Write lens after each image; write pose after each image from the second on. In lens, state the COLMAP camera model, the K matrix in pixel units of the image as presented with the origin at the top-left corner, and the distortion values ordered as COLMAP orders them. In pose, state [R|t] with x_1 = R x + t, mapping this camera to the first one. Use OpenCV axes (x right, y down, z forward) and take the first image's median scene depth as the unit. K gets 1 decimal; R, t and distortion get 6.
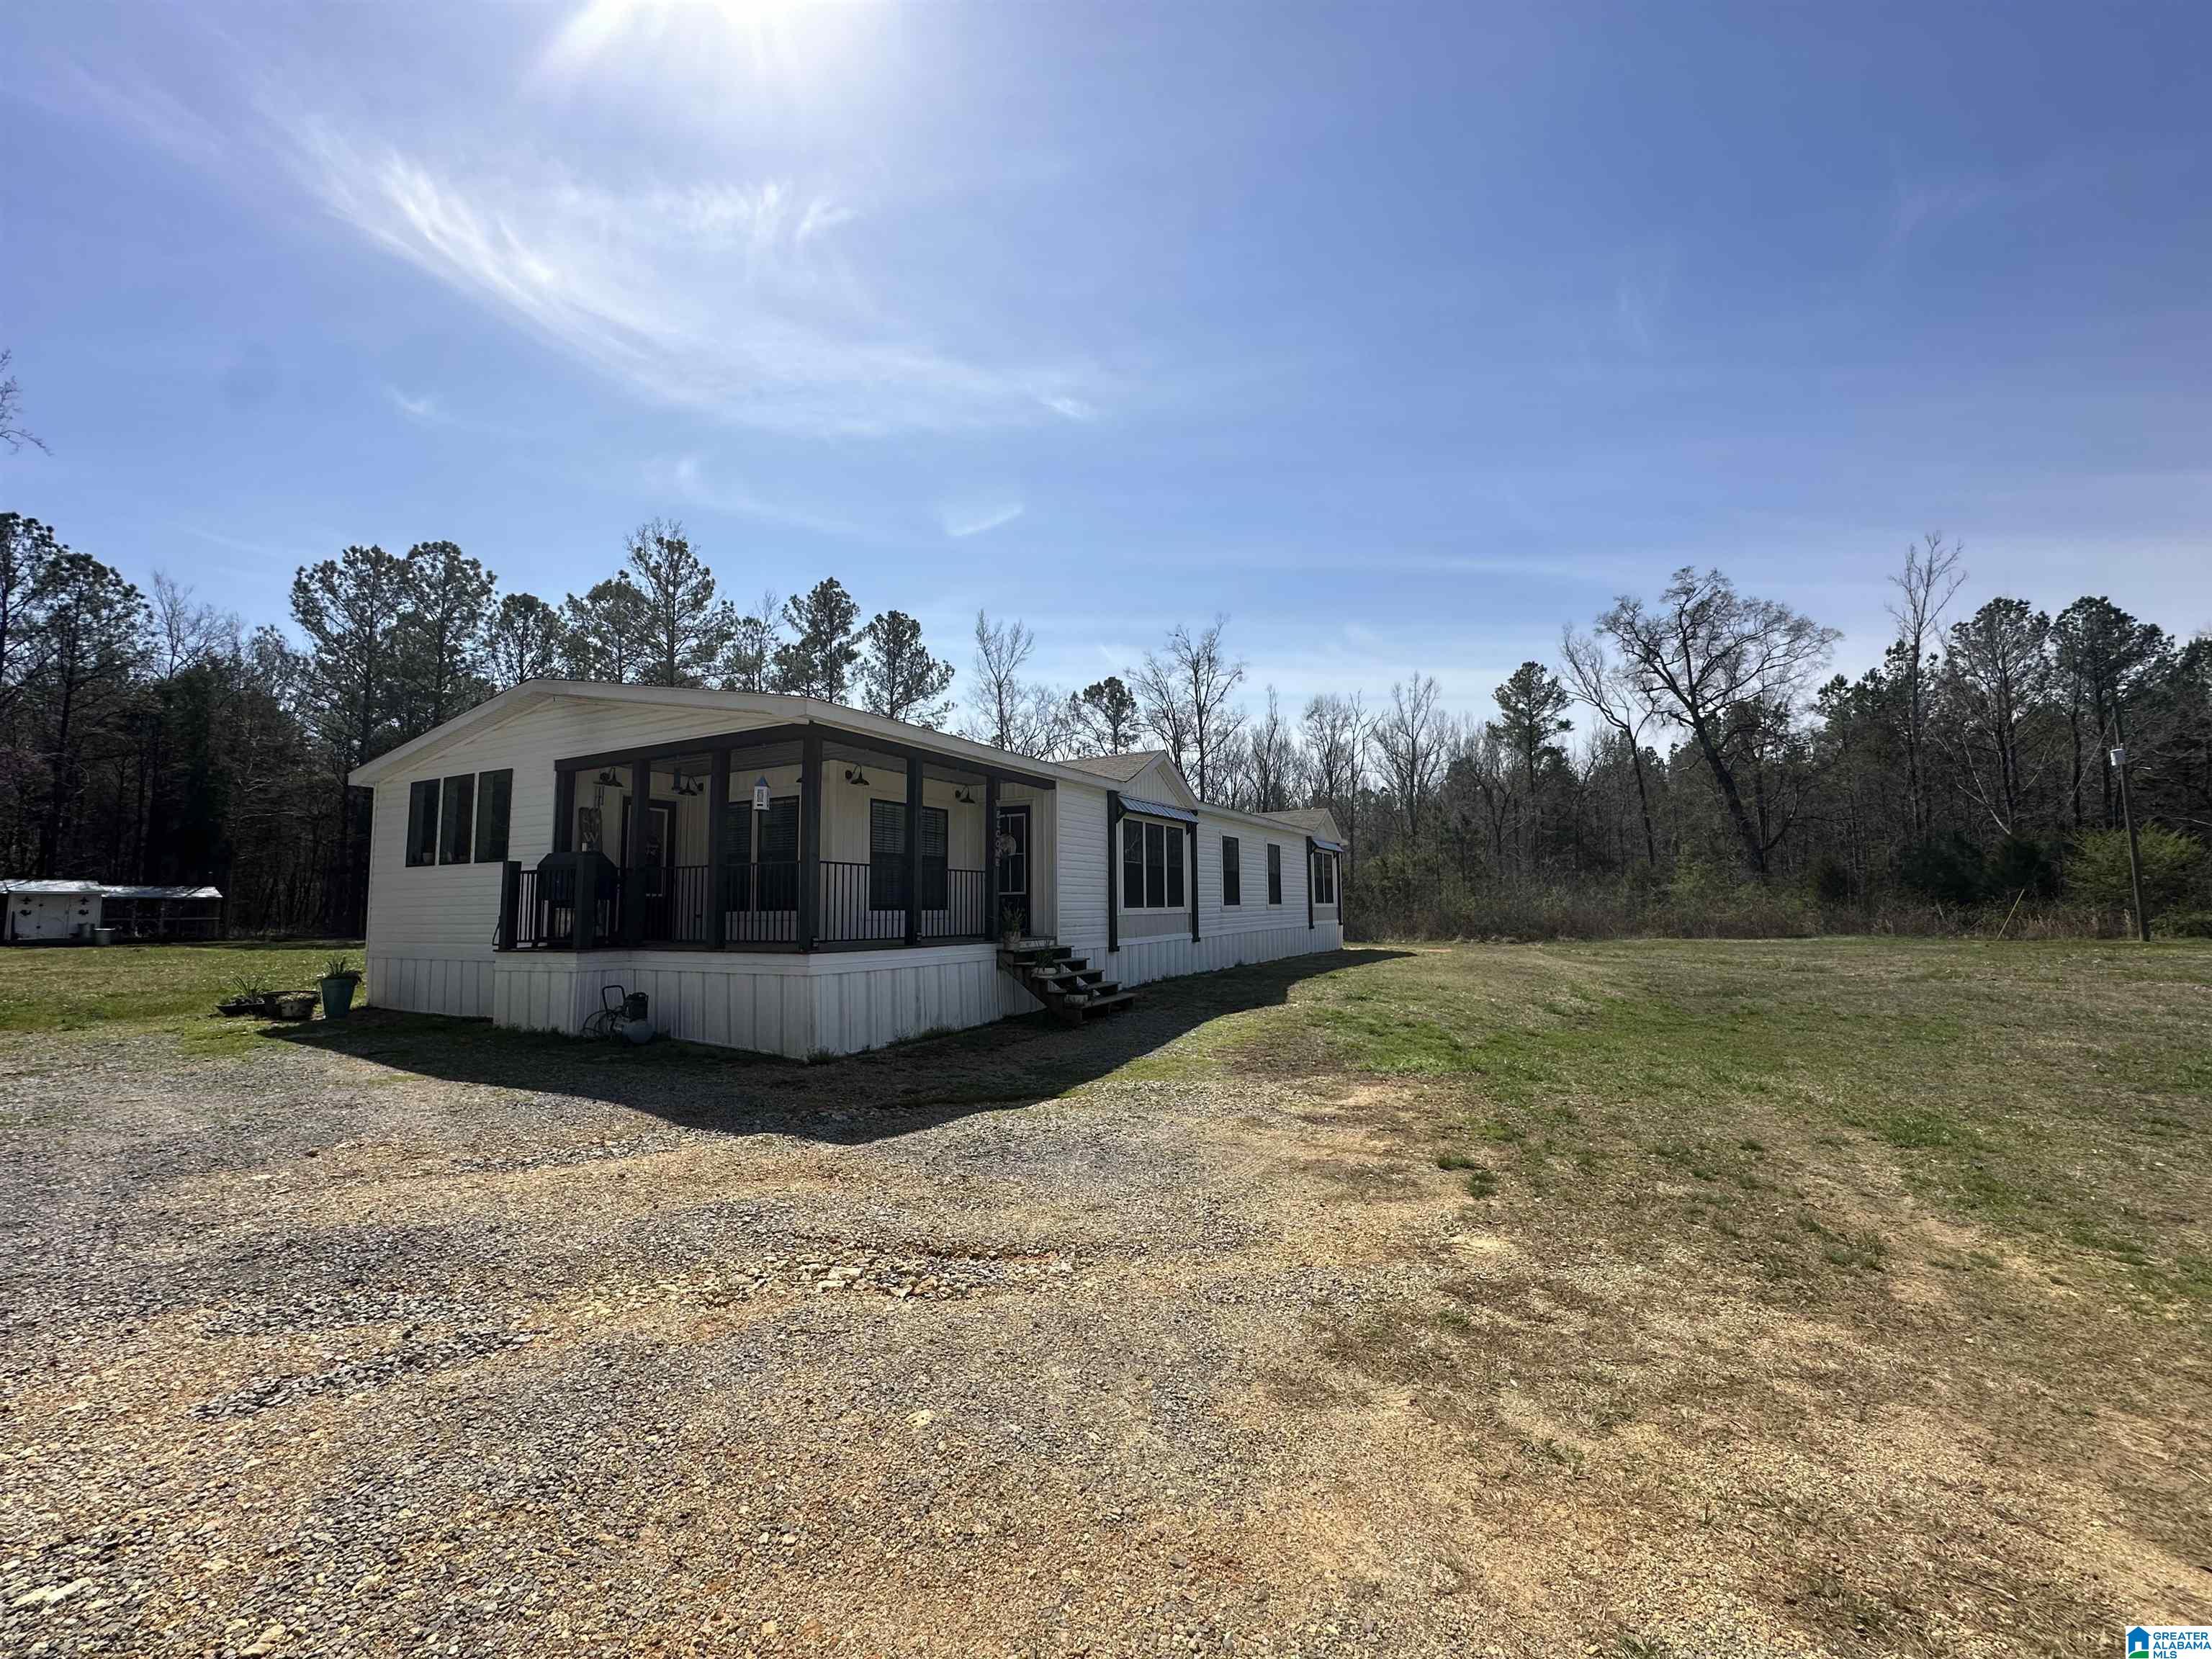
lens RADIAL K [[881.4, 0, 1106.0], [0, 881.4, 829.5], [0, 0, 1]] dist [-0.001222, 0.000231]
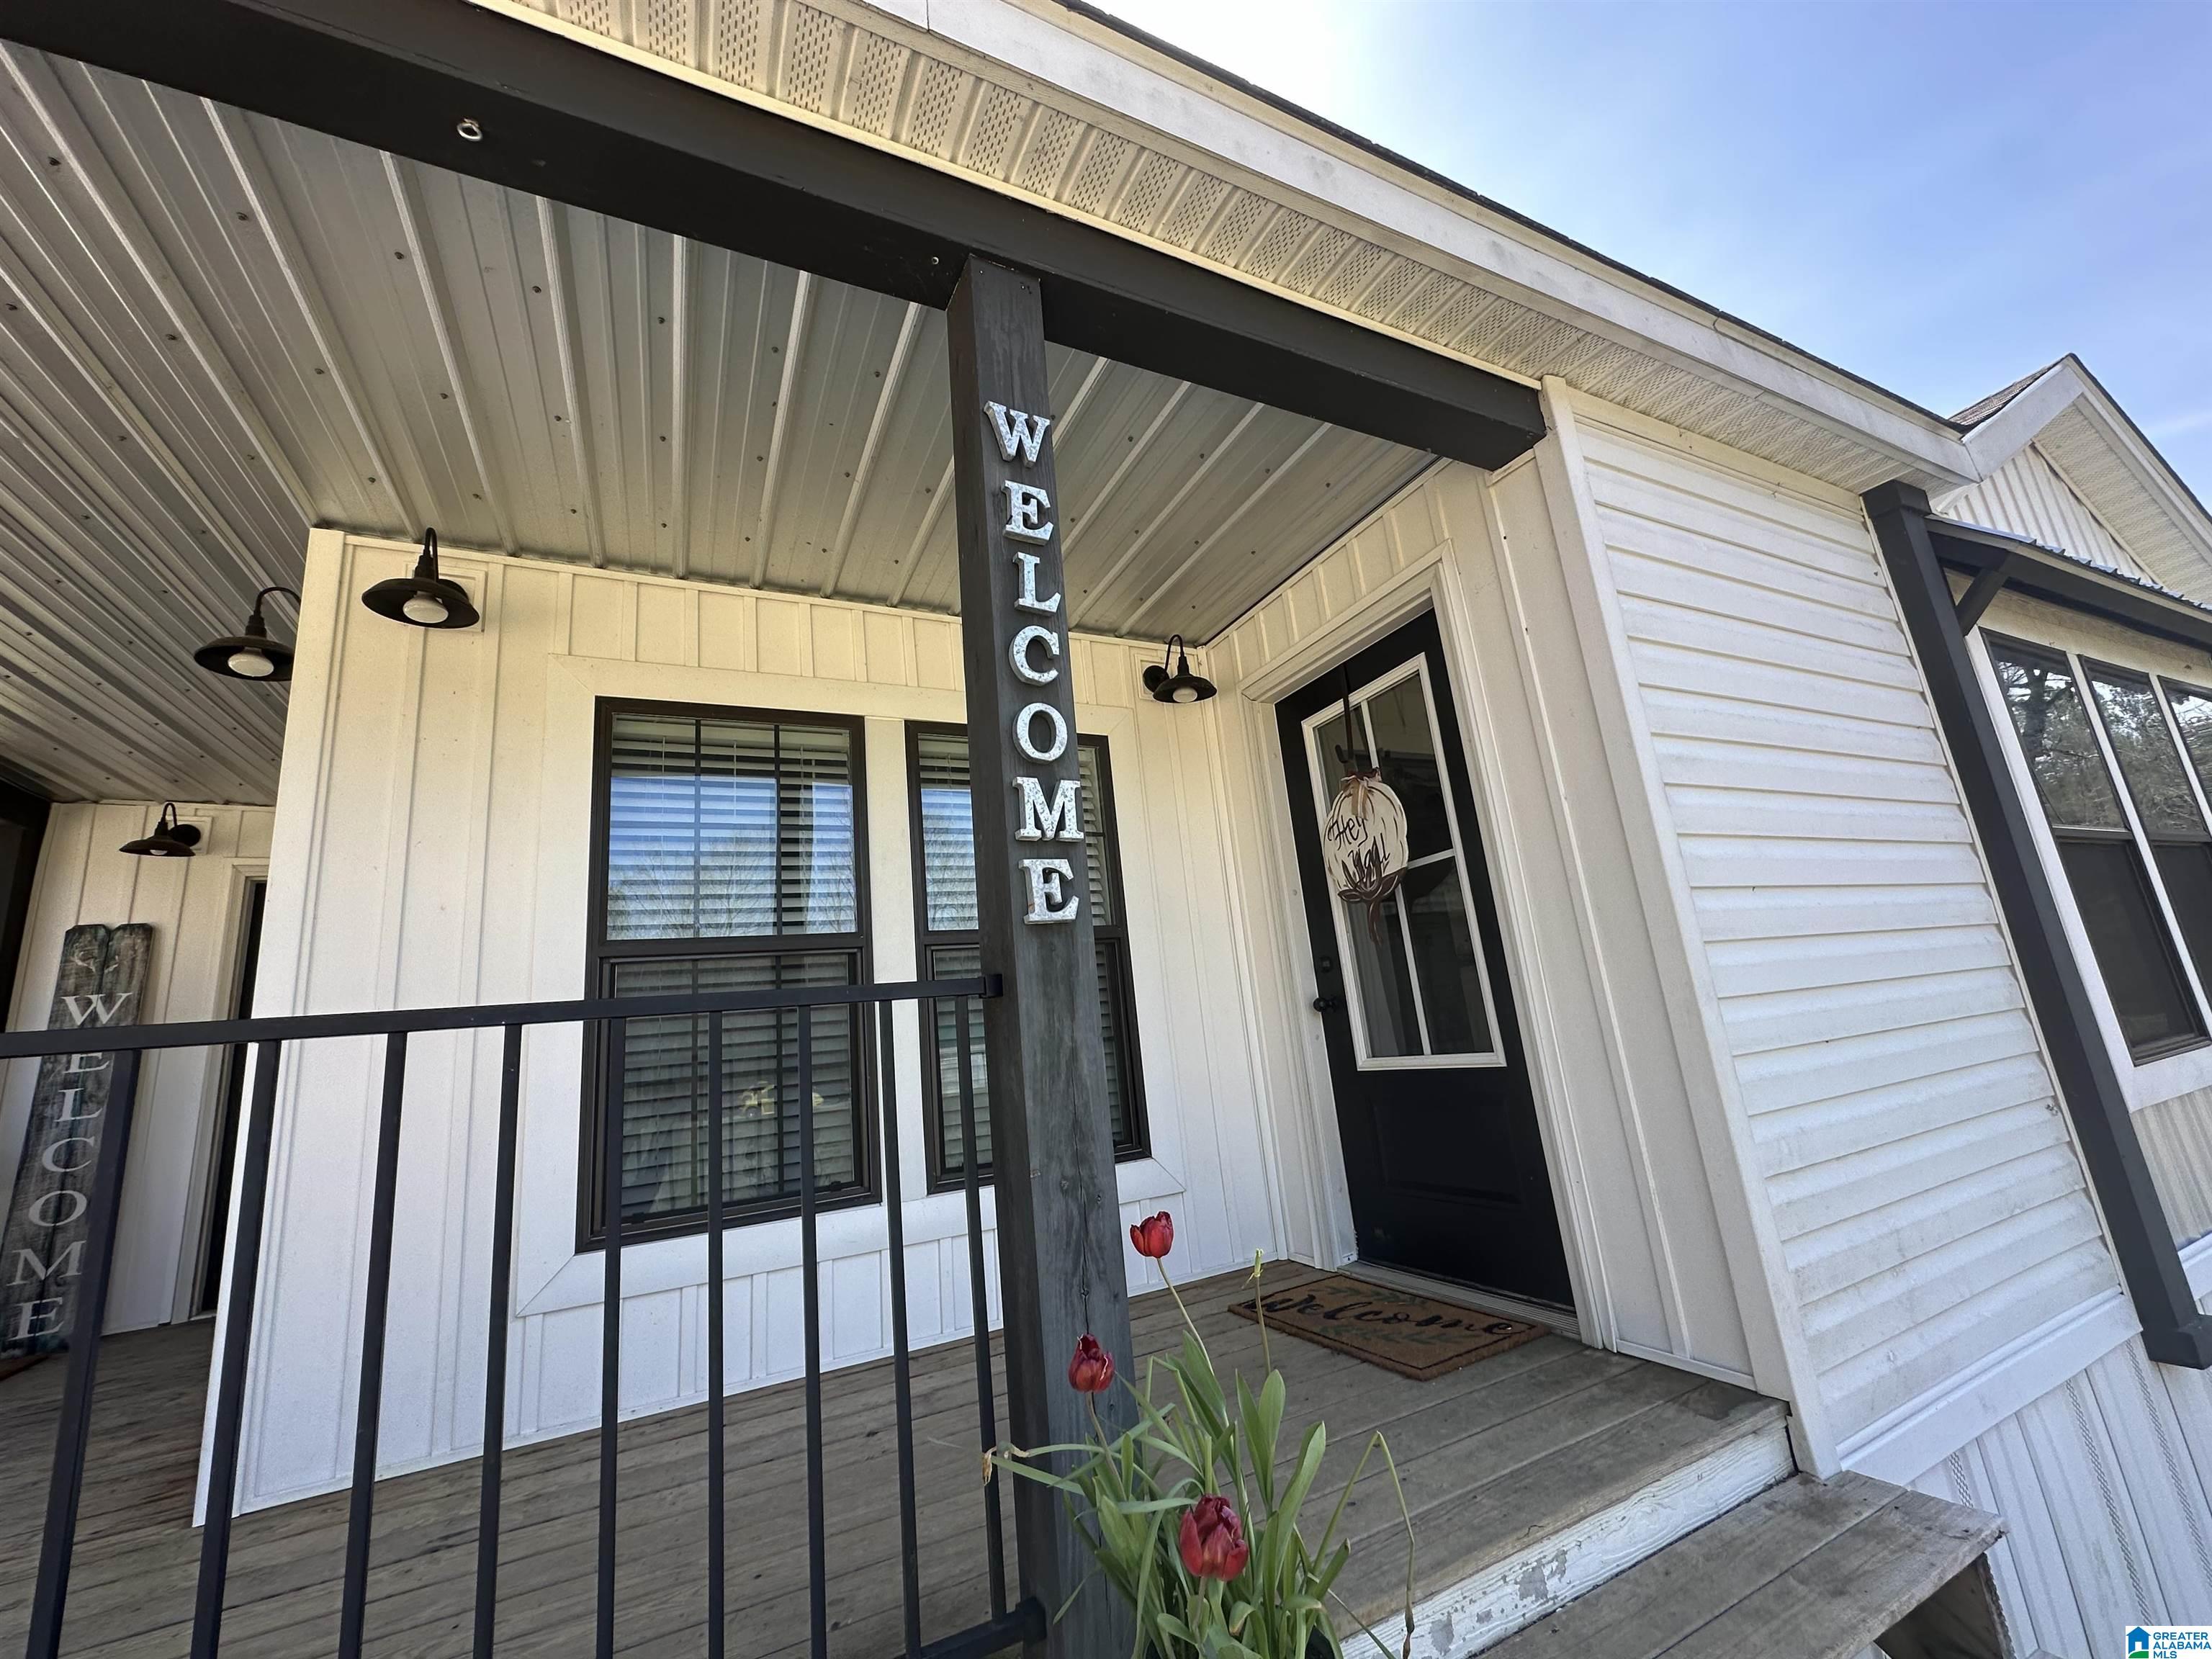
lens RADIAL K [[881.4, 0, 1106.0], [0, 881.4, 829.5], [0, 0, 1]] dist [-0.001222, 0.000231]
pose [[0.811373, -0.200908, -0.548917, -0.015897], [0.138766, 0.978435, -0.153000, 0.013678], [0.567818, 0.047969, 0.821755, 0.261952]]
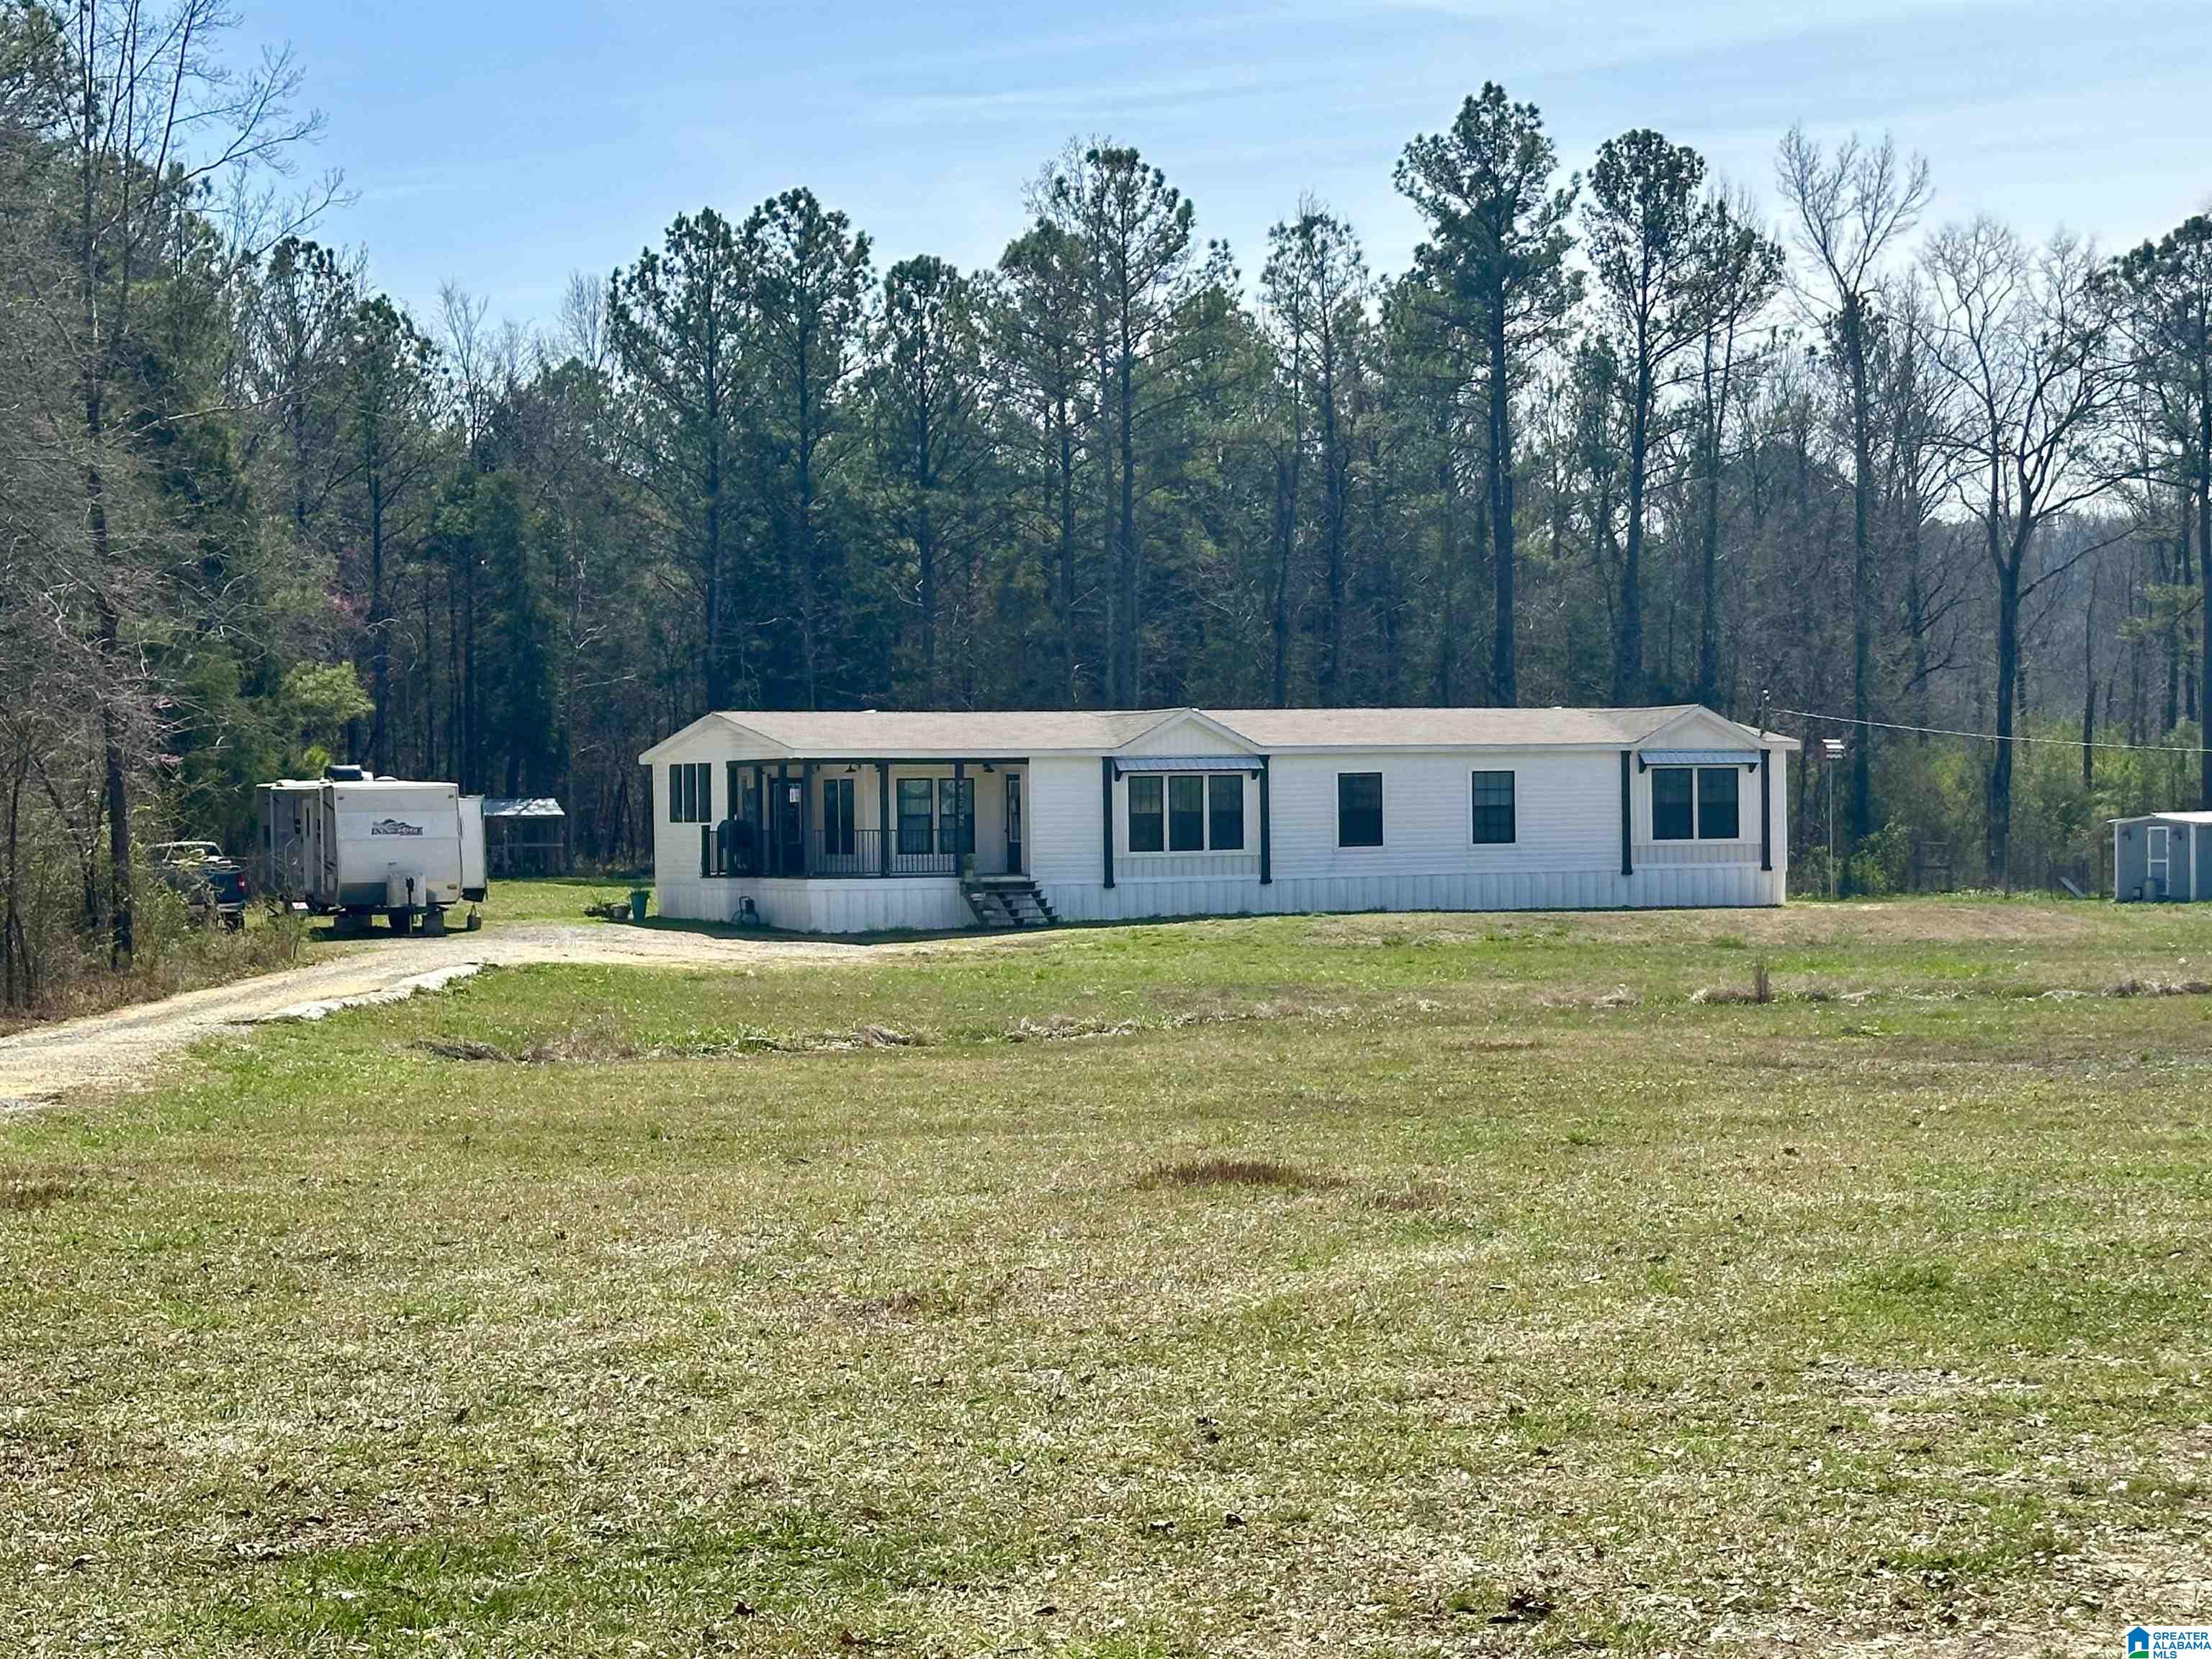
lens RADIAL K [[4521.0, 0, 1106.0], [0, 4521.0, 829.5], [0, 0, 1]] dist [0.251026, -0.036176]
pose [[0.792010, 0.002910, -0.610501, 1.341109], [0.059217, 0.994907, 0.081566, -0.158475], [0.607629, -0.100753, 0.787804, -1.377536]]
